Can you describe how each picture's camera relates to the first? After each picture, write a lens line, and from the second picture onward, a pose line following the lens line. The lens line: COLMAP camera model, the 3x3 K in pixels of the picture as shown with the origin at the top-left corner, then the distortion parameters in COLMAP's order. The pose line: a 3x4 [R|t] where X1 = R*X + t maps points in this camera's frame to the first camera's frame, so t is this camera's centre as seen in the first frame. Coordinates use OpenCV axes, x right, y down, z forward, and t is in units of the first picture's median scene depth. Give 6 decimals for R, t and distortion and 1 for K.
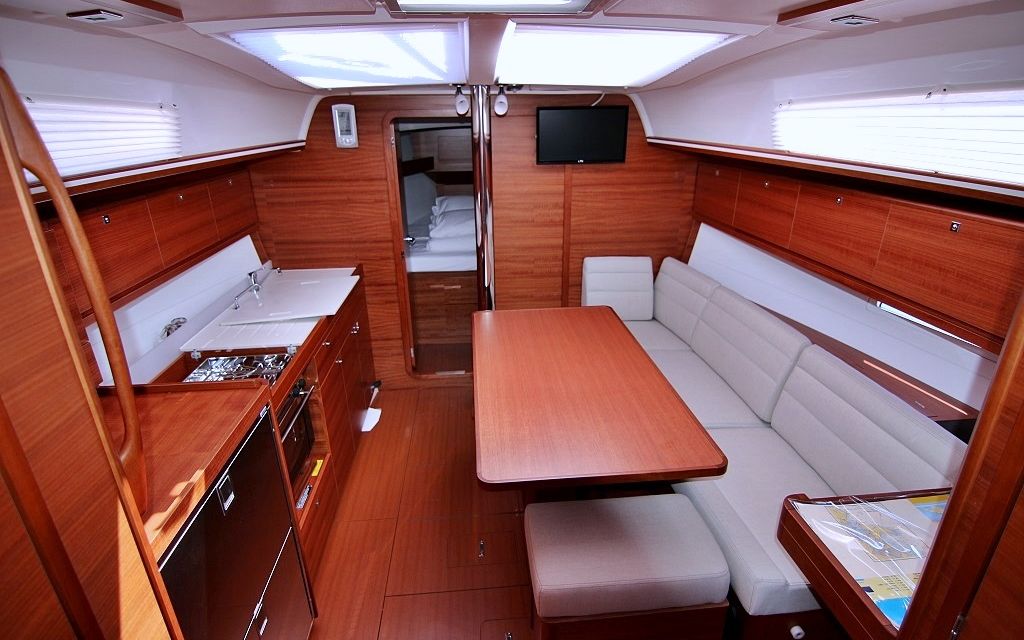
lens RADIAL K [[519.0, 0, 515.7], [0, 519.0, 315.5], [0, 0, 1]] dist [-0.001217, -0.015723]
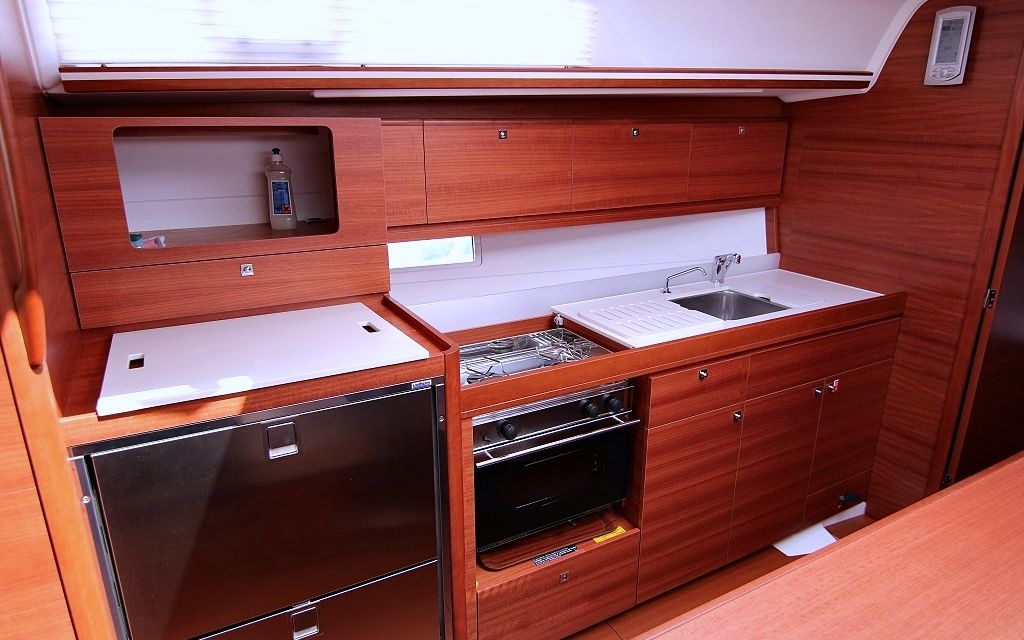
lens RADIAL K [[636.0, 0, 514.6], [0, 636.0, 315.9], [0, 0, 1]] dist [0.005315, -0.023002]
pose [[0.403013, 0.284629, -0.869808, 0.159156], [-0.335949, 0.930069, 0.148691, -0.039791], [0.851304, 0.232287, 0.470451, 0.352056]]
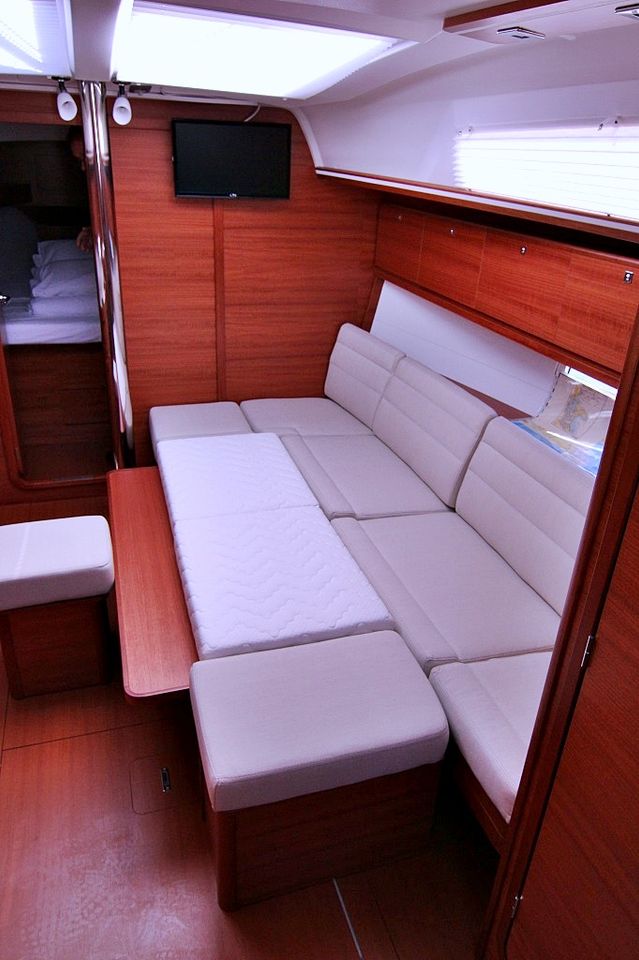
lens RADIAL K [[681.3, 0, 320.9], [0, 681.3, 480.6], [0, 0, 1]] dist [0.006561, -0.024445]
pose [[0.974160, -0.046155, 0.221092, 0.008763], [0.025049, 0.994937, 0.097333, 0.032917], [-0.224465, -0.089280, 0.970384, -0.060045]]
